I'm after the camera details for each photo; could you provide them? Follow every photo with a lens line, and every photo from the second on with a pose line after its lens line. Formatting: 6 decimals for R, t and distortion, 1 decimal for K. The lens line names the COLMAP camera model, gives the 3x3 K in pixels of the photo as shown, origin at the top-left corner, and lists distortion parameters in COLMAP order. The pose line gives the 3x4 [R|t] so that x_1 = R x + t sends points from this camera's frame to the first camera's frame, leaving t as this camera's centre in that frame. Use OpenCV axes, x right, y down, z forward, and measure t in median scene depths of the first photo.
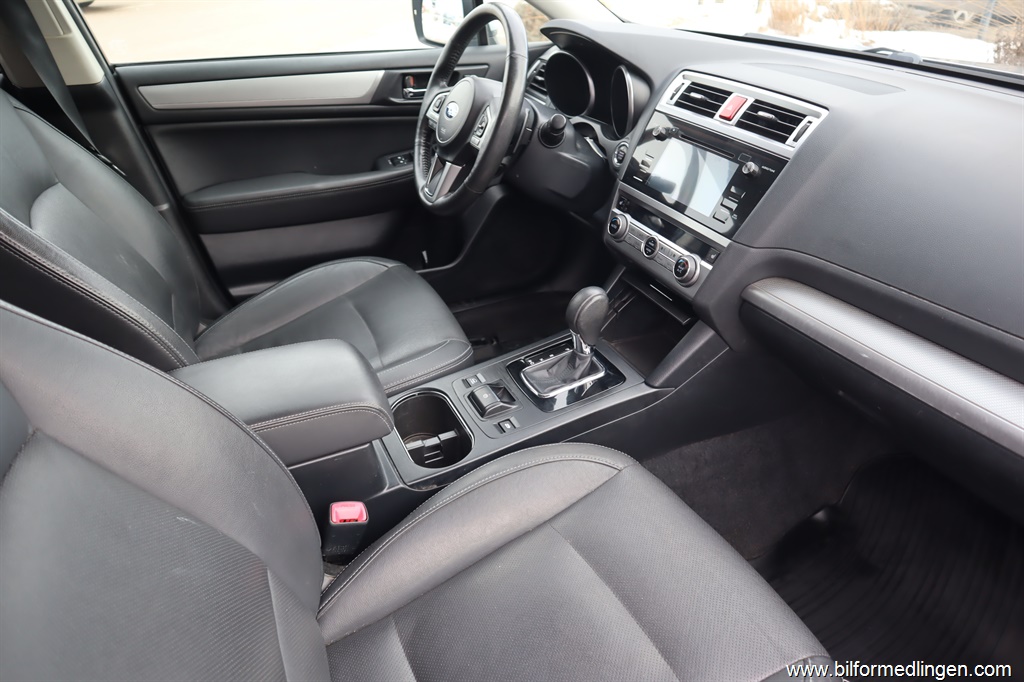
lens RADIAL K [[716.1, 0, 512.0], [0, 716.1, 341.0], [0, 0, 1]] dist [-0.123962, 0.082969]
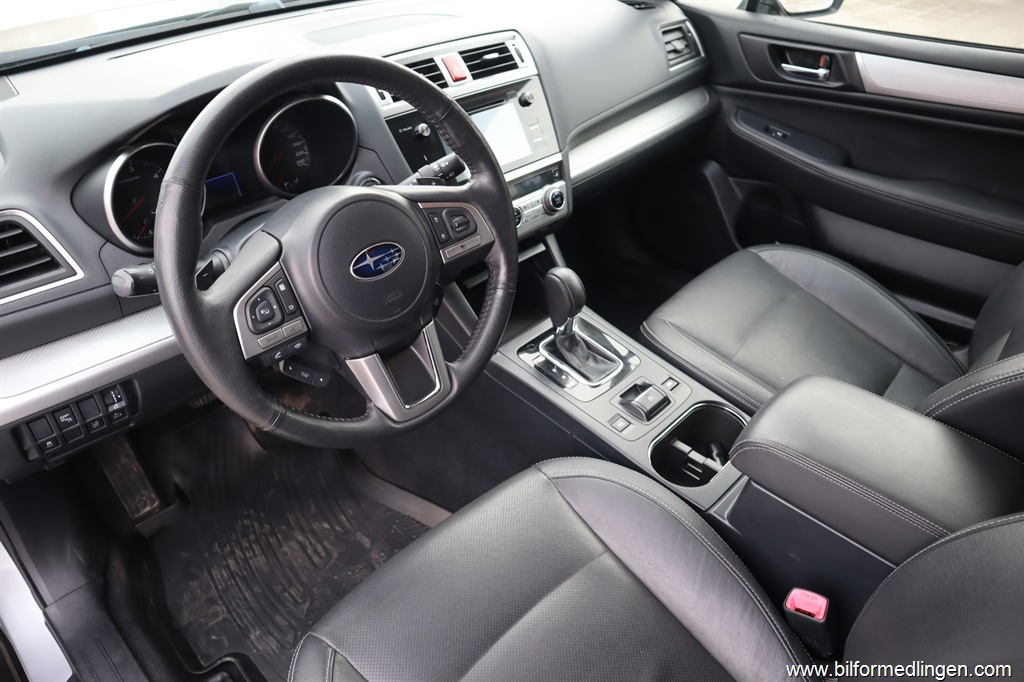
lens RADIAL K [[716.1, 0, 512.0], [0, 716.1, 341.0], [0, 0, 1]] dist [-0.123962, 0.082969]
pose [[-0.358991, -0.553239, 0.751699, -0.671424], [0.464781, 0.592458, 0.658006, -0.711283], [-0.809385, 0.585594, 0.044448, 1.096017]]
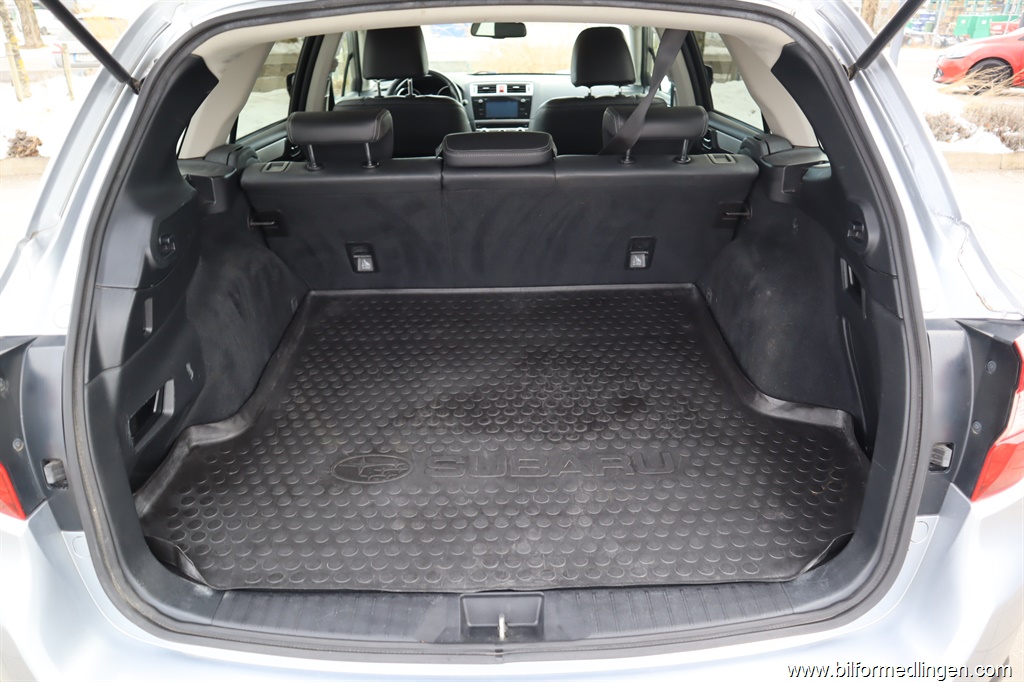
lens RADIAL K [[716.1, 0, 512.0], [0, 716.1, 341.0], [0, 0, 1]] dist [-0.123962, 0.082969]
pose [[0.425095, -0.394721, 0.814549, -2.941262], [0.472420, 0.864365, 0.172315, 0.165168], [-0.772084, 0.311559, 0.553912, -0.571148]]
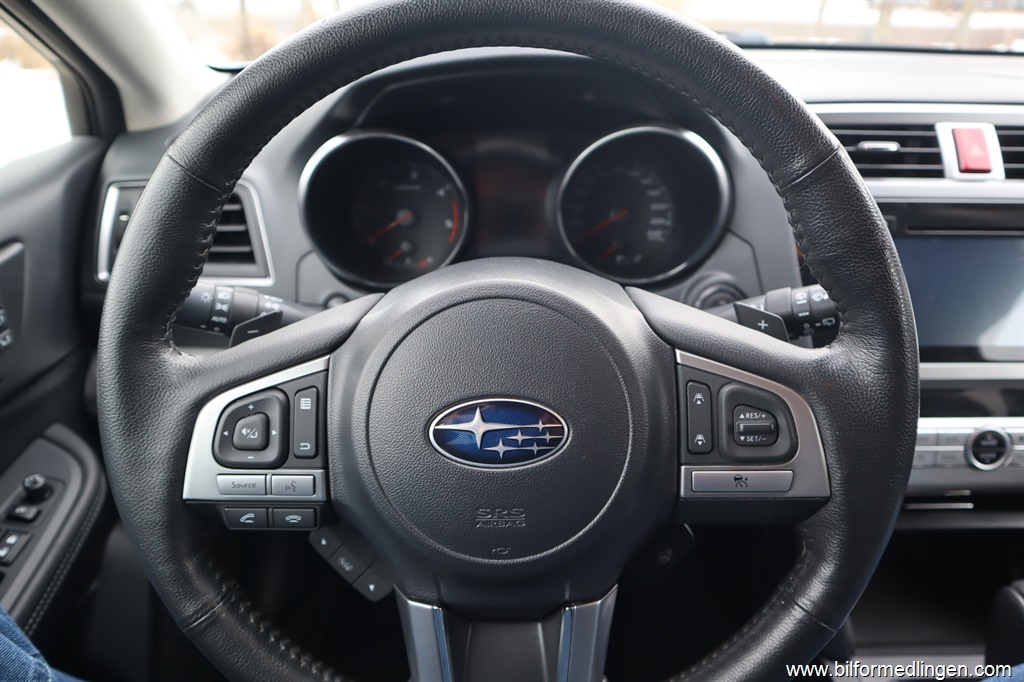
lens RADIAL K [[716.1, 0, 512.0], [0, 716.1, 341.0], [0, 0, 1]] dist [-0.123962, 0.082969]
pose [[0.420798, -0.433938, 0.796634, -0.315953], [0.465058, 0.857183, 0.221267, -0.480282], [-0.778877, 0.277373, 0.562507, 1.000912]]
